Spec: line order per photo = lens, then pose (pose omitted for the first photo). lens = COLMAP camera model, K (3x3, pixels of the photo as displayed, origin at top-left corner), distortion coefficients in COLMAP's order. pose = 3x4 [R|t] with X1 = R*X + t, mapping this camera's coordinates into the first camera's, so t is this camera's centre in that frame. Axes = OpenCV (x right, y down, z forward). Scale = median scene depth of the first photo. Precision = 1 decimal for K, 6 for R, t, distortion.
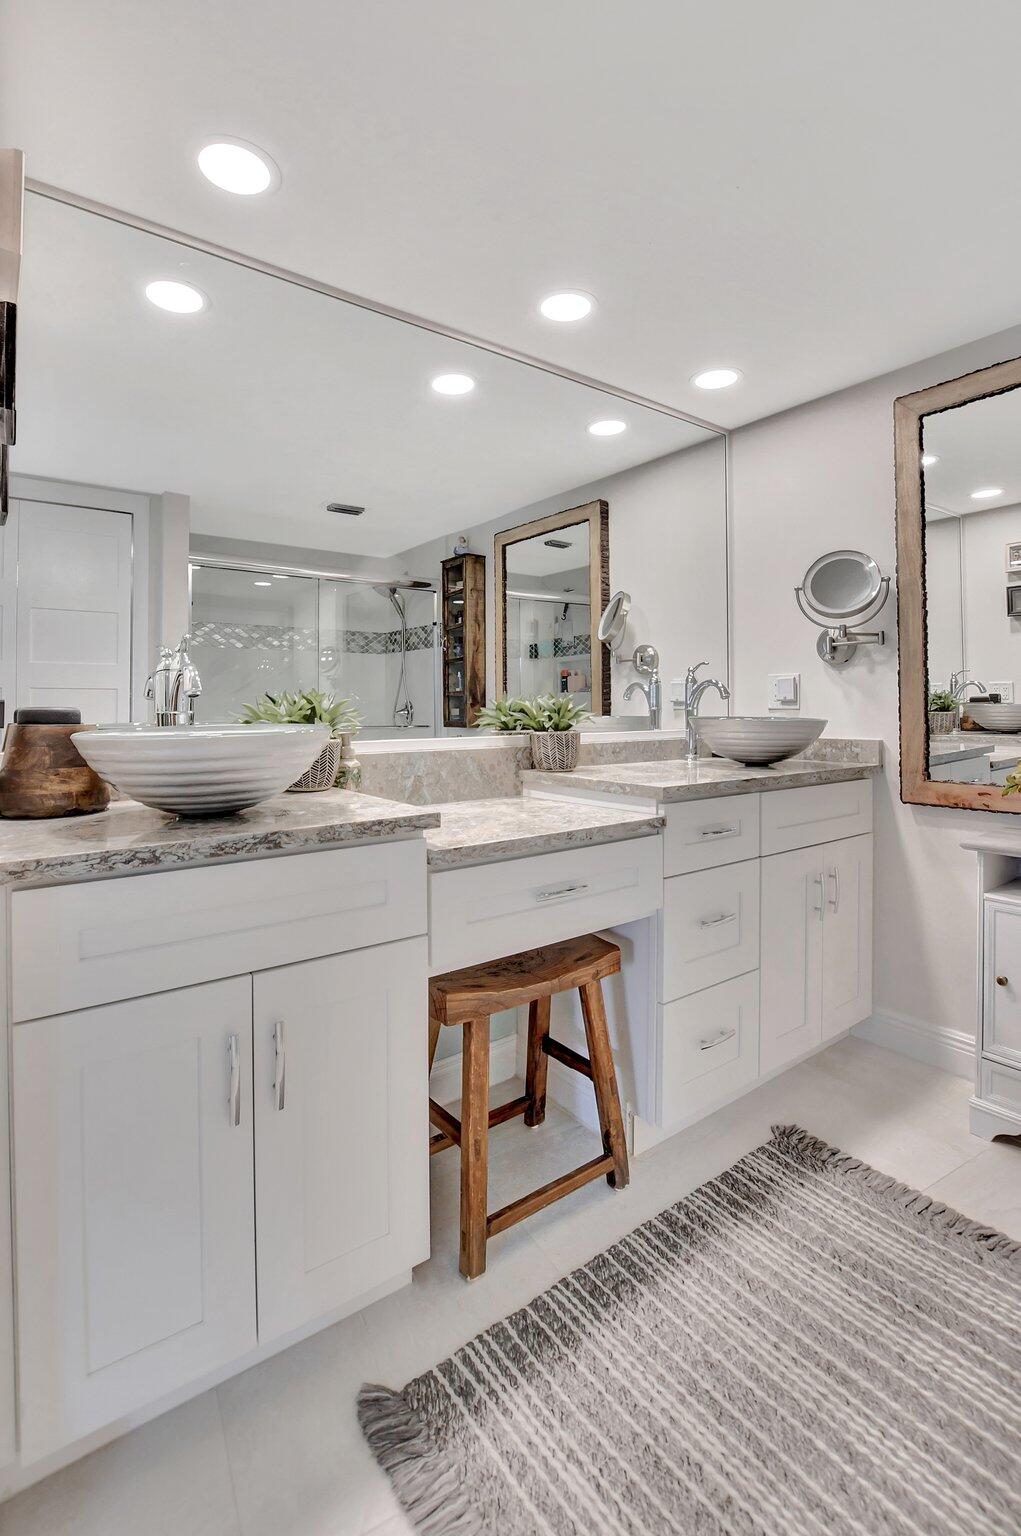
lens RADIAL K [[678.7, 0, 511.6], [0, 678.7, 714.5], [0, 0, 1]] dist [-0.020857, 0.001060]
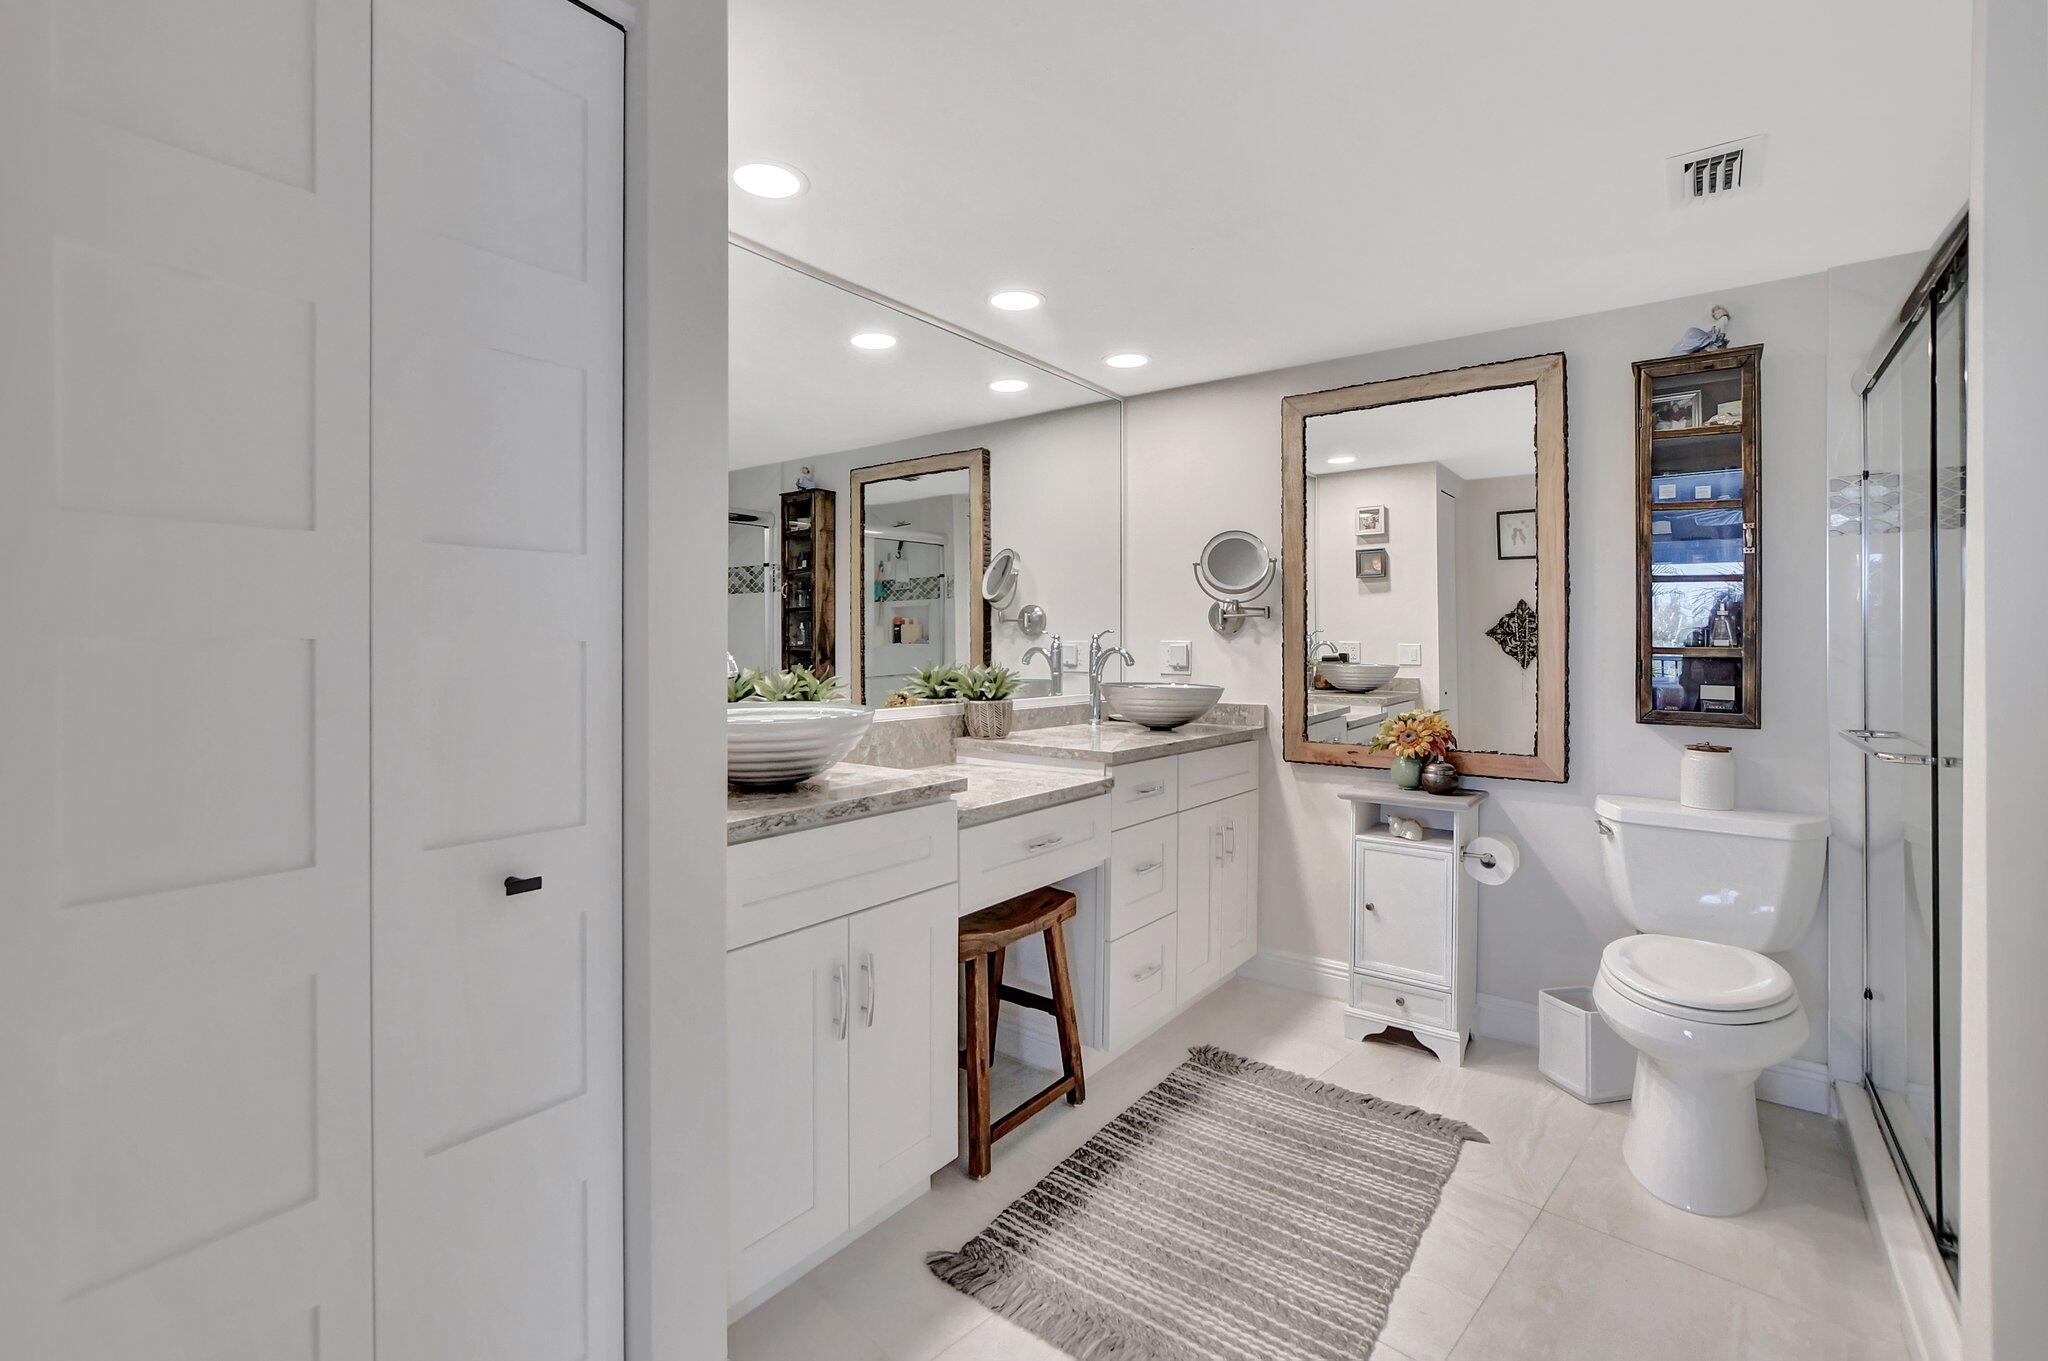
lens RADIAL K [[896.4, 0, 943.4], [0, 896.4, 671.4], [0, 0, 1]] dist [-0.000650, 0.007187]
pose [[0.973275, 0.000179, 0.229643, -0.385279], [-0.004858, 0.999792, 0.019808, -0.055453], [-0.229591, -0.020394, 0.973073, -0.388558]]
